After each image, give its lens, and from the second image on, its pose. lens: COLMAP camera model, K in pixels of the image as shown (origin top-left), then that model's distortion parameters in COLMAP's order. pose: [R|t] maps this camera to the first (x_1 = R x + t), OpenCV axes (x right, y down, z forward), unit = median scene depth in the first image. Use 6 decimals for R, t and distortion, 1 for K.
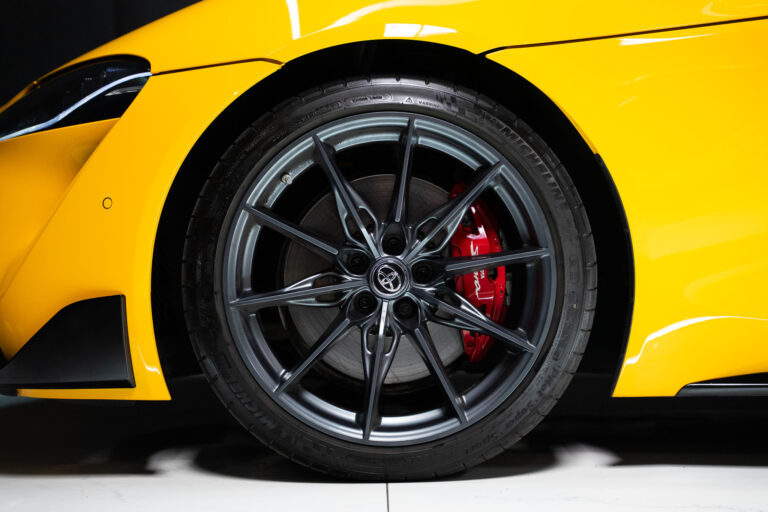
lens RADIAL K [[1271.5, 0, 384.0], [0, 1271.5, 256.0], [0, 0, 1]] dist [-0.007660, -0.008401]
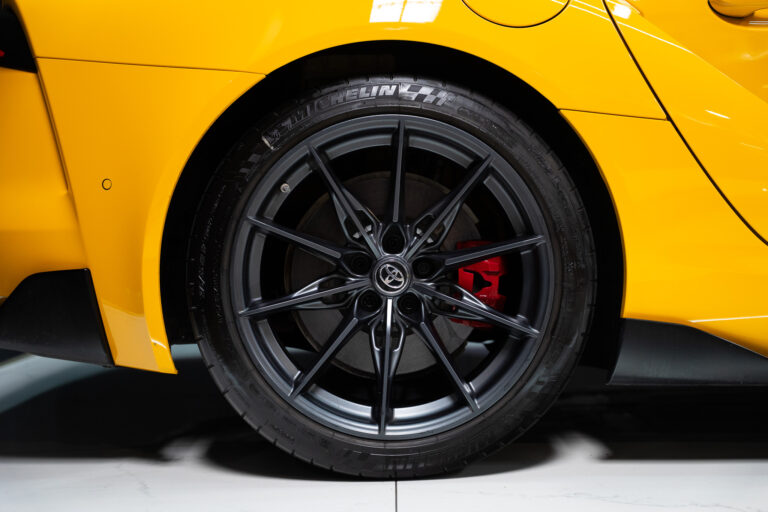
lens RADIAL K [[1184.0, 0, 384.0], [0, 1184.0, 256.0], [0, 0, 1]] dist [0.456447, 0.005858]
pose [[0.996945, -0.078030, -0.003457, 0.002478], [0.078014, 0.996942, -0.004585, 0.005119], [0.003804, 0.004301, 0.999984, 0.033689]]
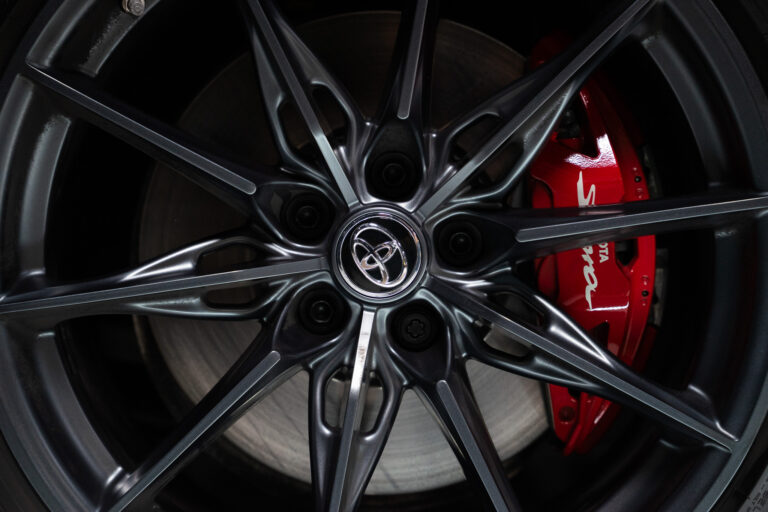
lens RADIAL K [[1504.2, 0, 384.0], [0, 1504.2, 256.0], [0, 0, 1]] dist [0.035467, 0.250625]
pose [[0.999563, 0.029321, -0.003774, 0.007448], [-0.029196, 0.999132, 0.029716, 0.003051], [0.004642, -0.029593, 0.999551, 0.506871]]
